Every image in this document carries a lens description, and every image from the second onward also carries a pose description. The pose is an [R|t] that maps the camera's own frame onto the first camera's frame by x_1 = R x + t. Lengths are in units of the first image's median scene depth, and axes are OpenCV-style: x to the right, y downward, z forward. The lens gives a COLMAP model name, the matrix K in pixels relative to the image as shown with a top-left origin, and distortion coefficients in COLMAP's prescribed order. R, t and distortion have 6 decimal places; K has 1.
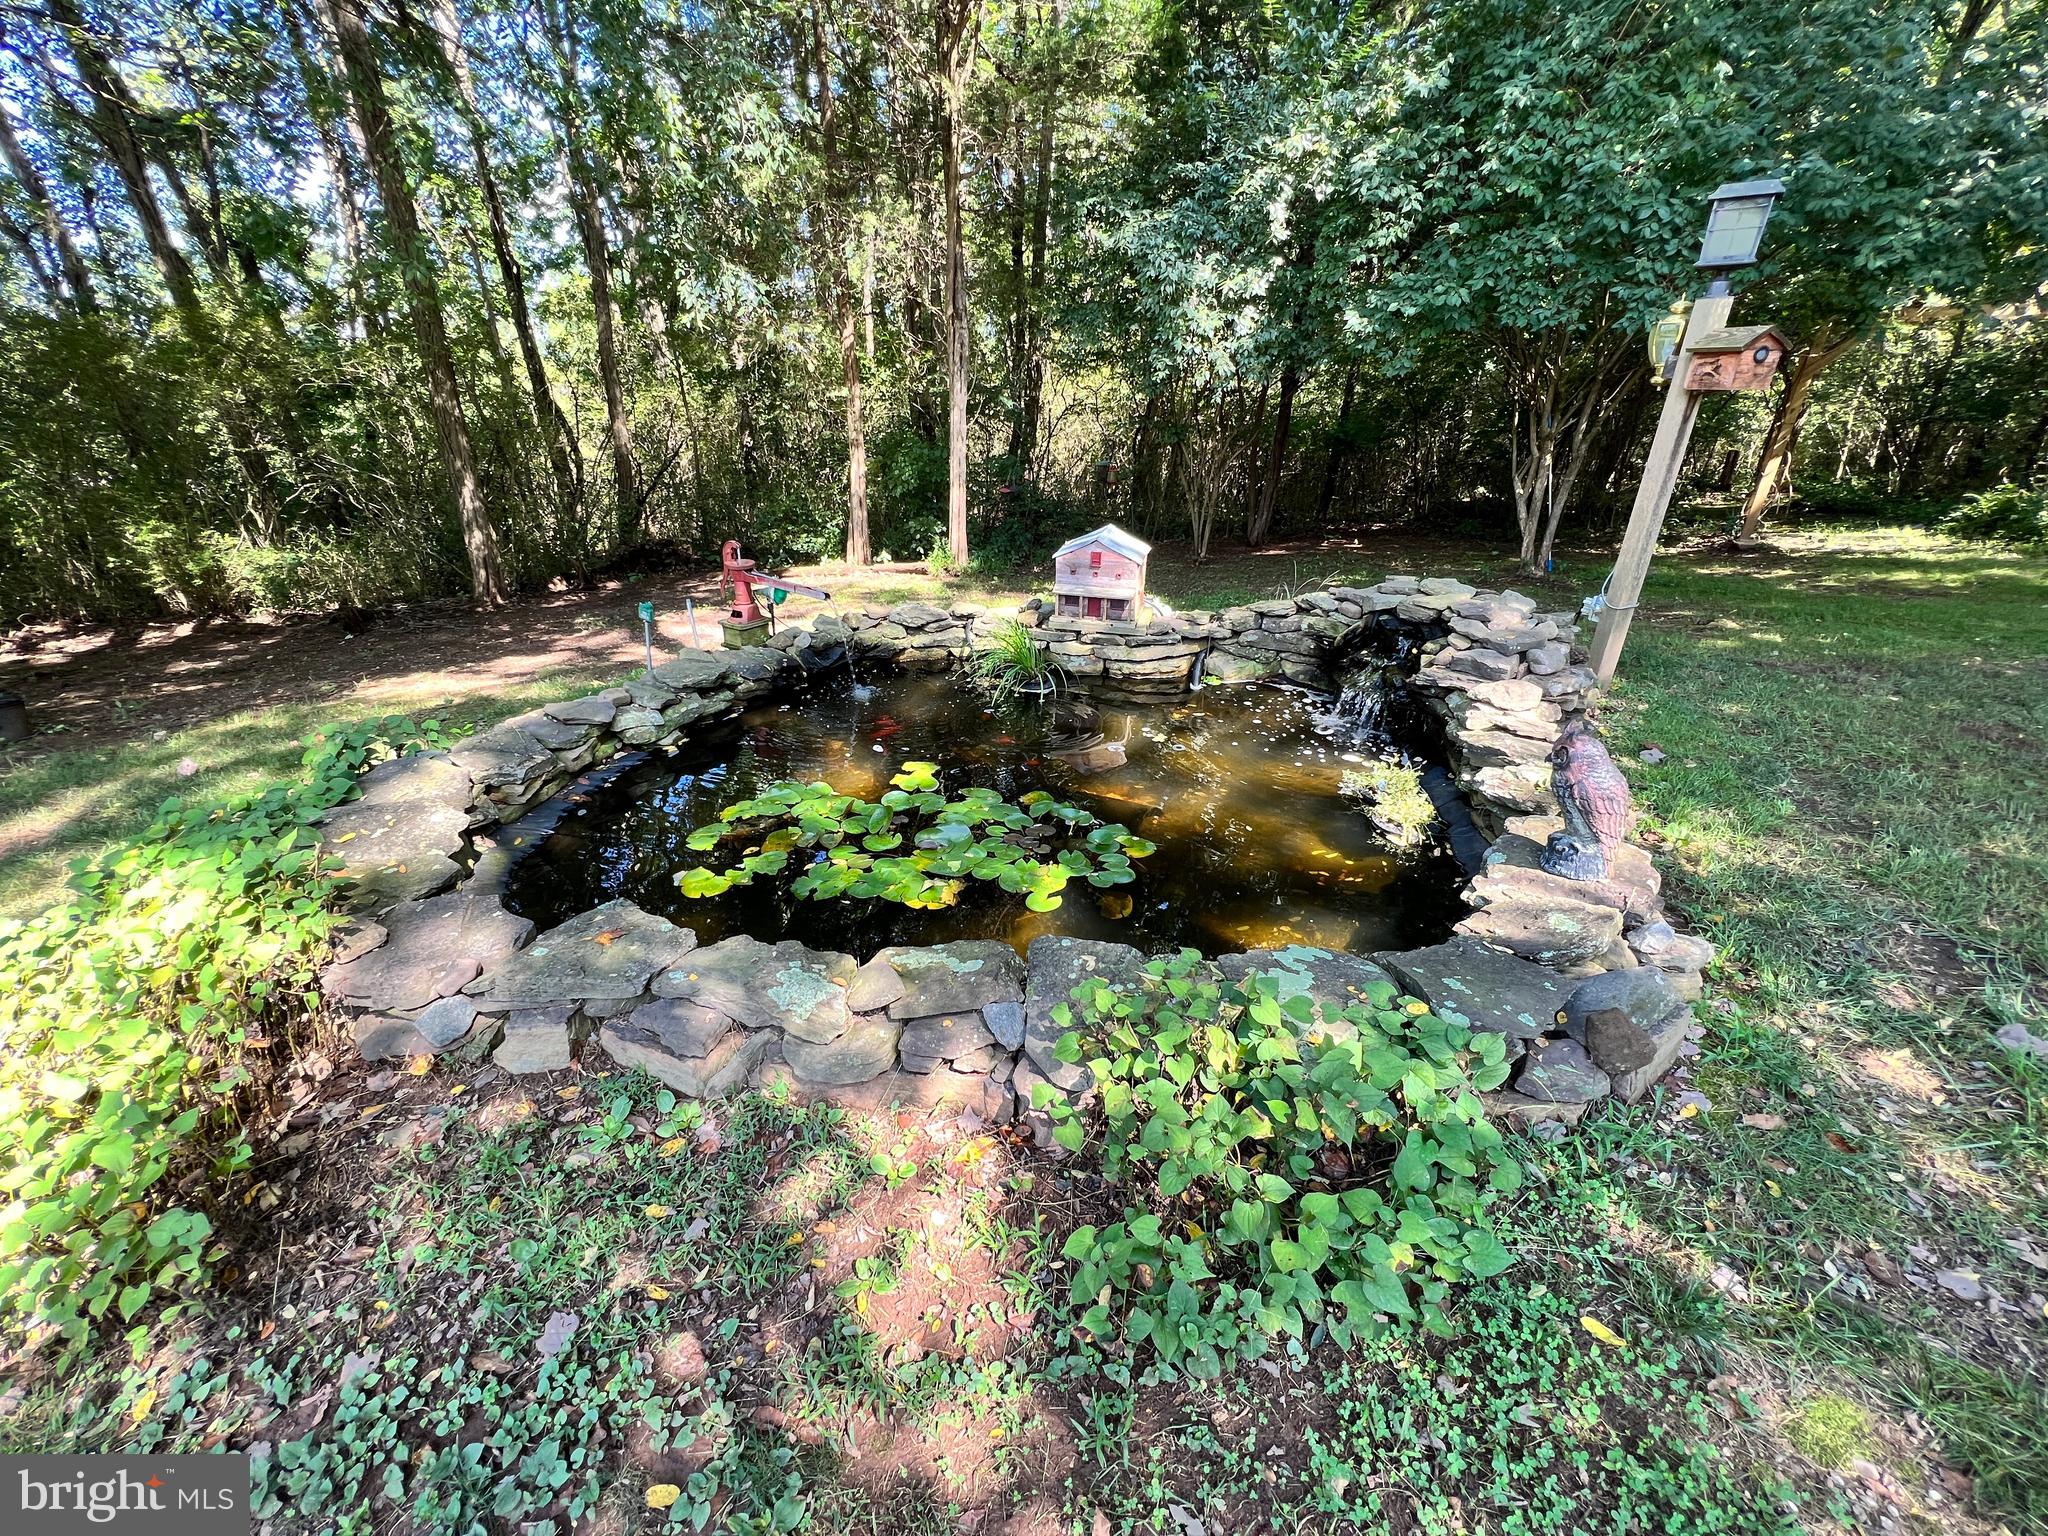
lens RADIAL K [[821.3, 0, 1018.0], [0, 821.3, 766.0], [0, 0, 1]] dist [-0.001983, 0.000381]
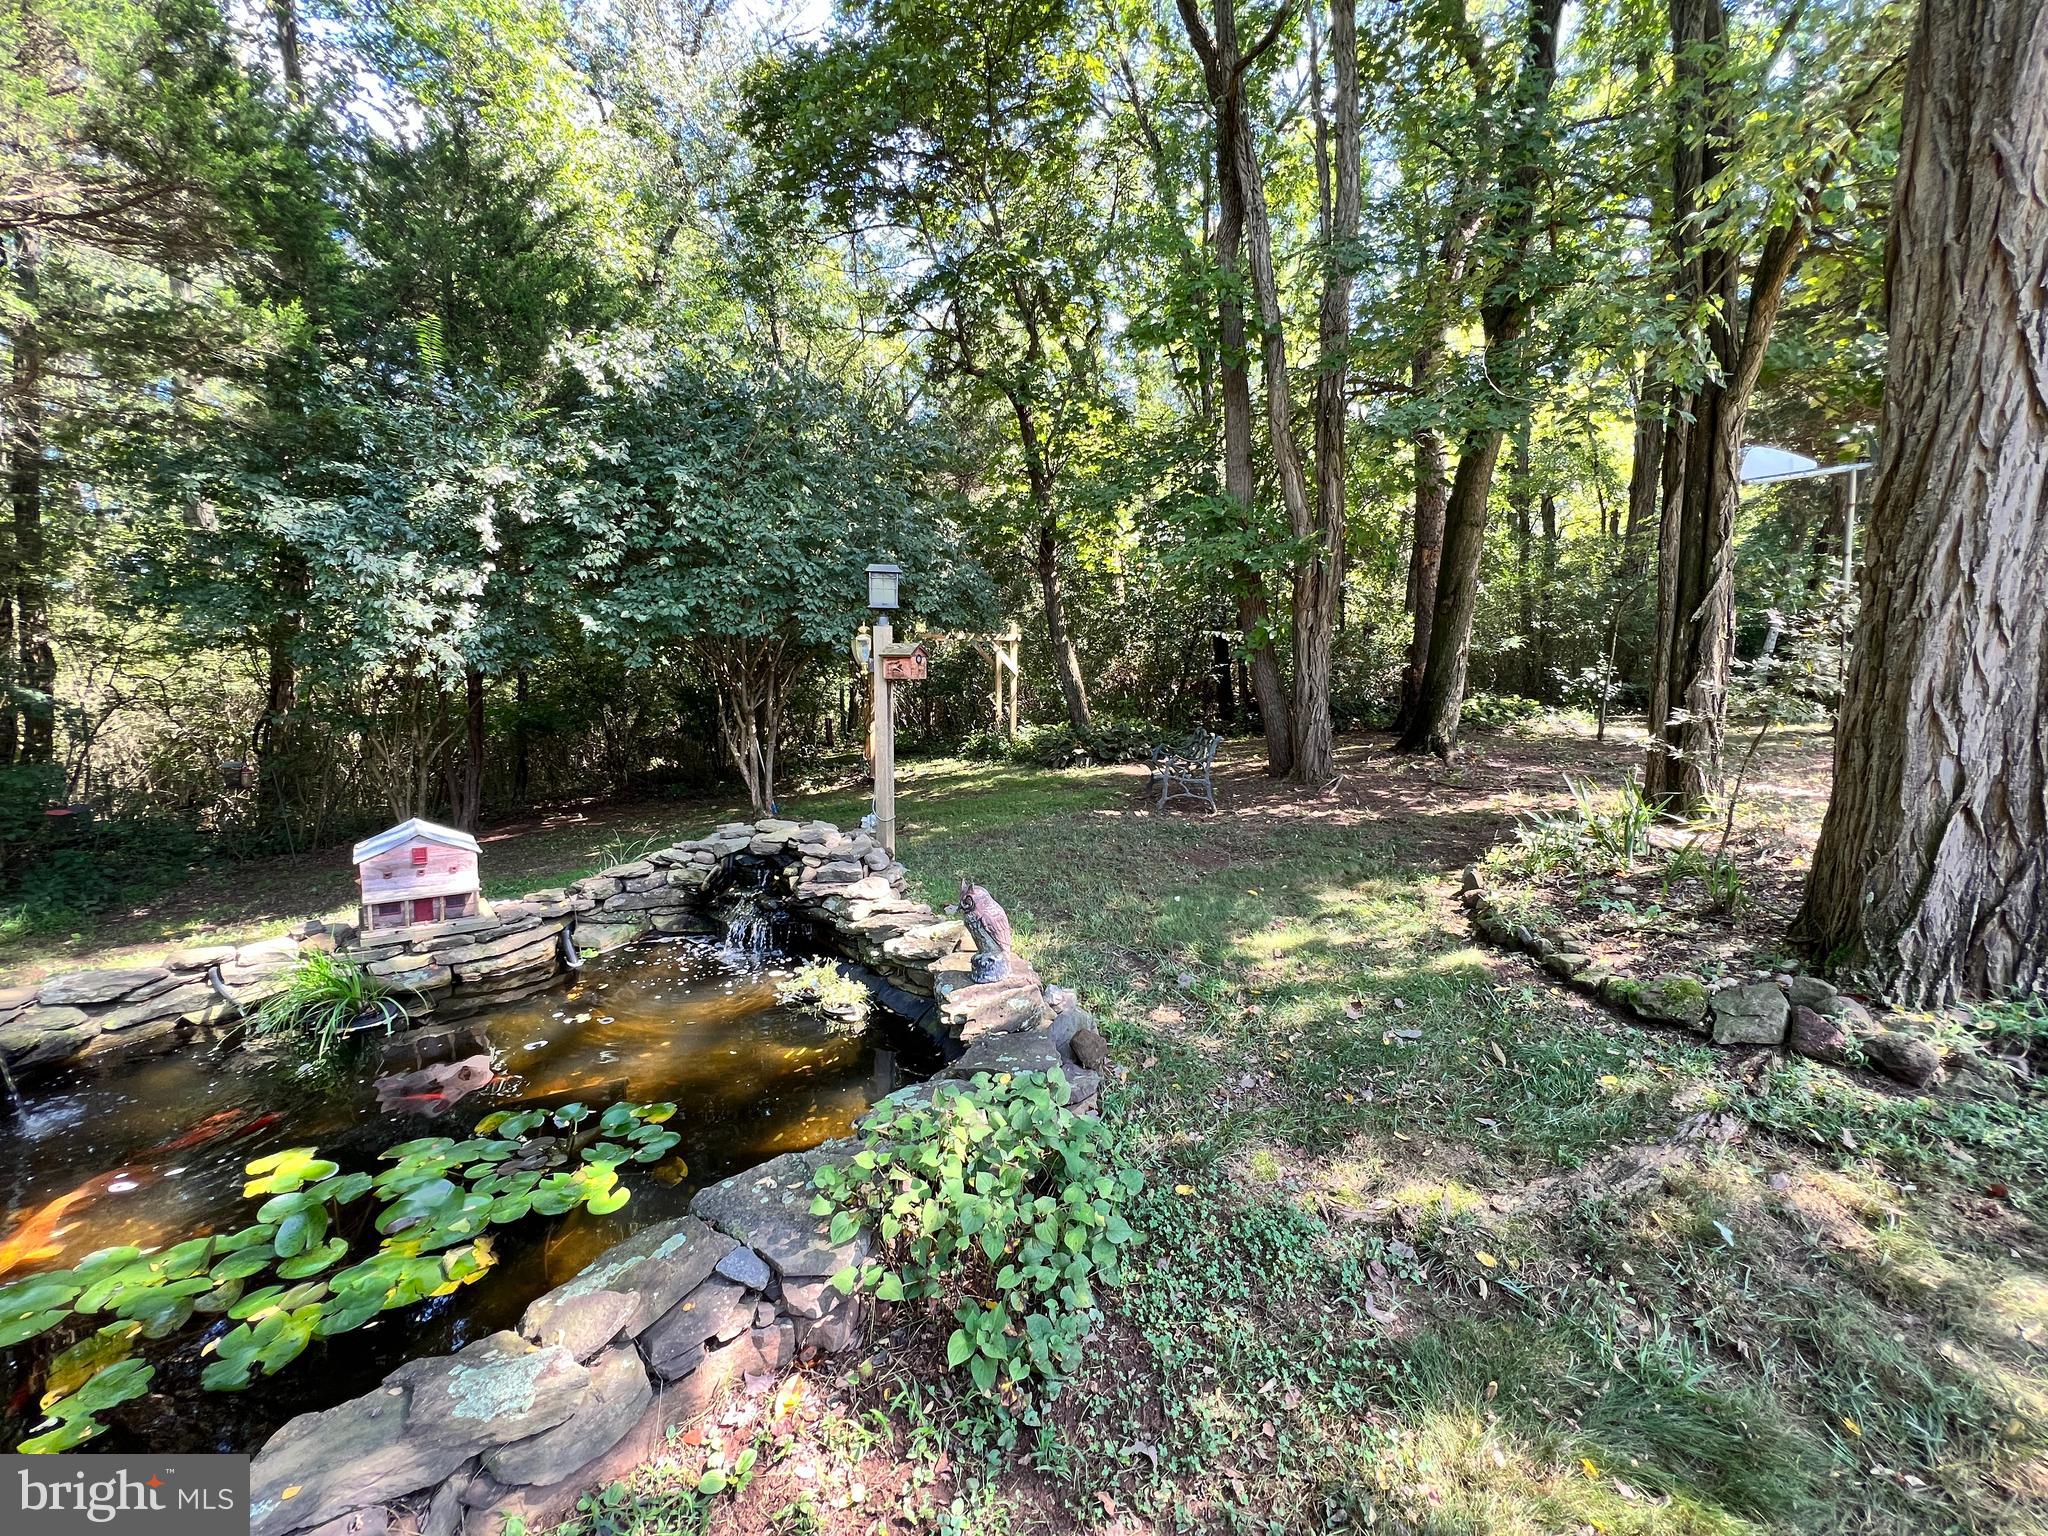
lens RADIAL K [[821.3, 0, 1018.0], [0, 821.3, 766.0], [0, 0, 1]] dist [-0.001983, 0.000381]
pose [[0.587119, -0.086747, 0.804839, -0.223828], [0.338183, 0.929607, -0.146505, 0.003326], [-0.735475, 0.358199, 0.575126, -0.009181]]
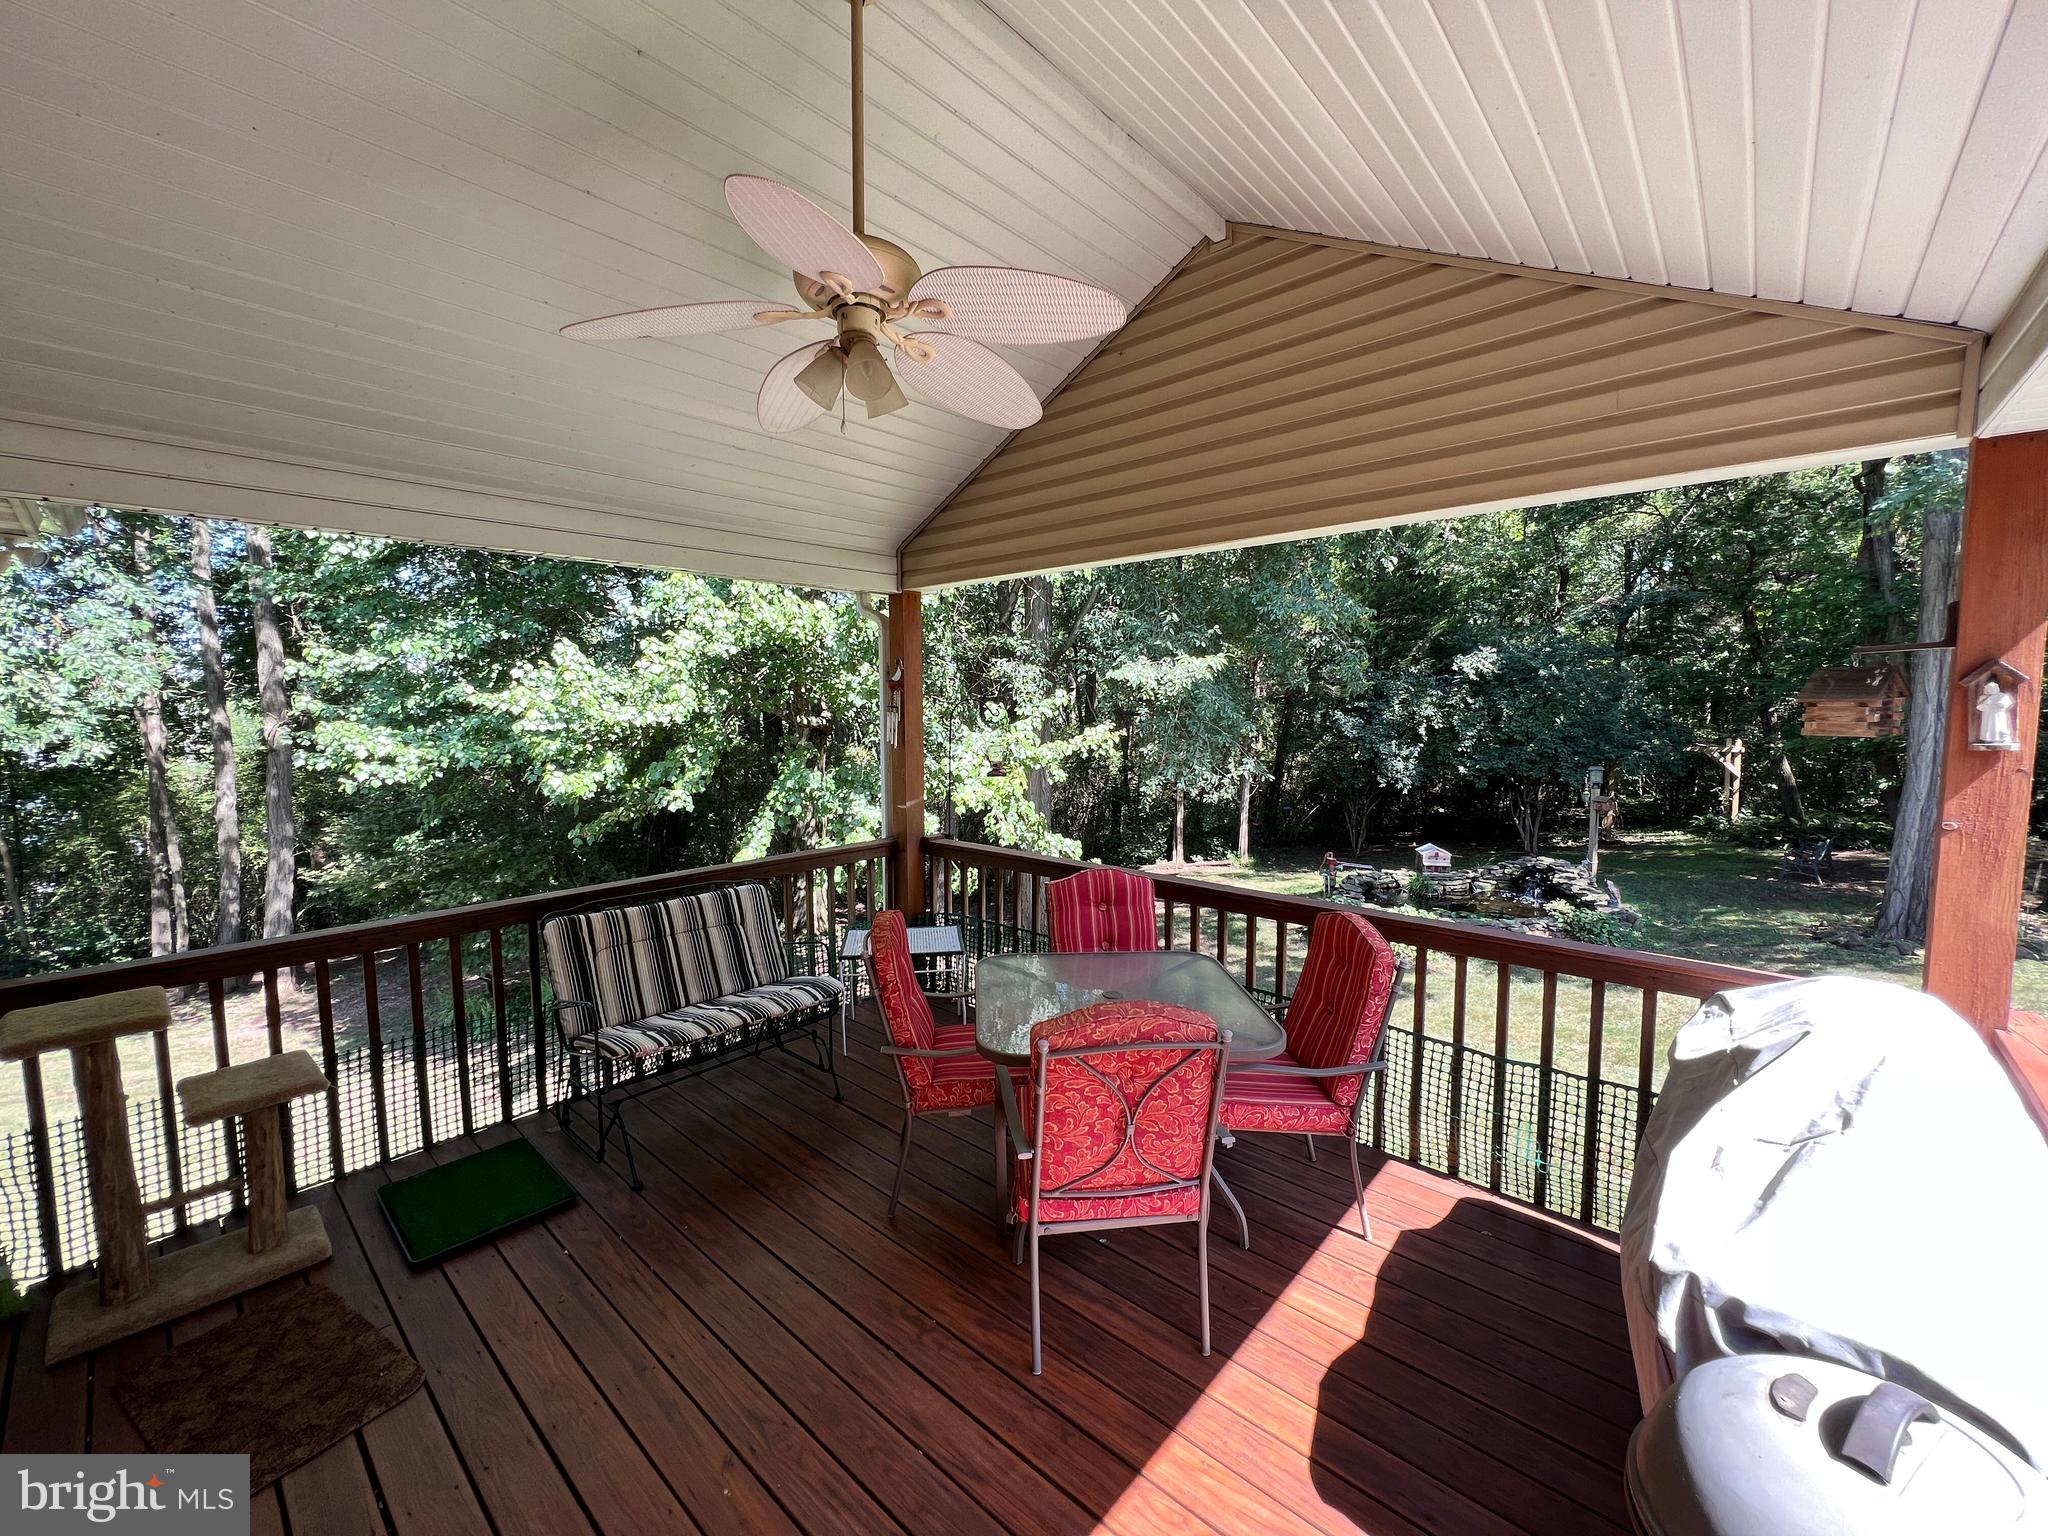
lens RADIAL K [[821.3, 0, 1018.0], [0, 821.3, 766.0], [0, 0, 1]] dist [-0.001983, 0.000381]
pose [[0.994391, -0.017499, 0.104307, -1.882864], [0.053456, 0.934132, -0.352901, 0.481176], [-0.091261, 0.356497, 0.929829, -1.996172]]
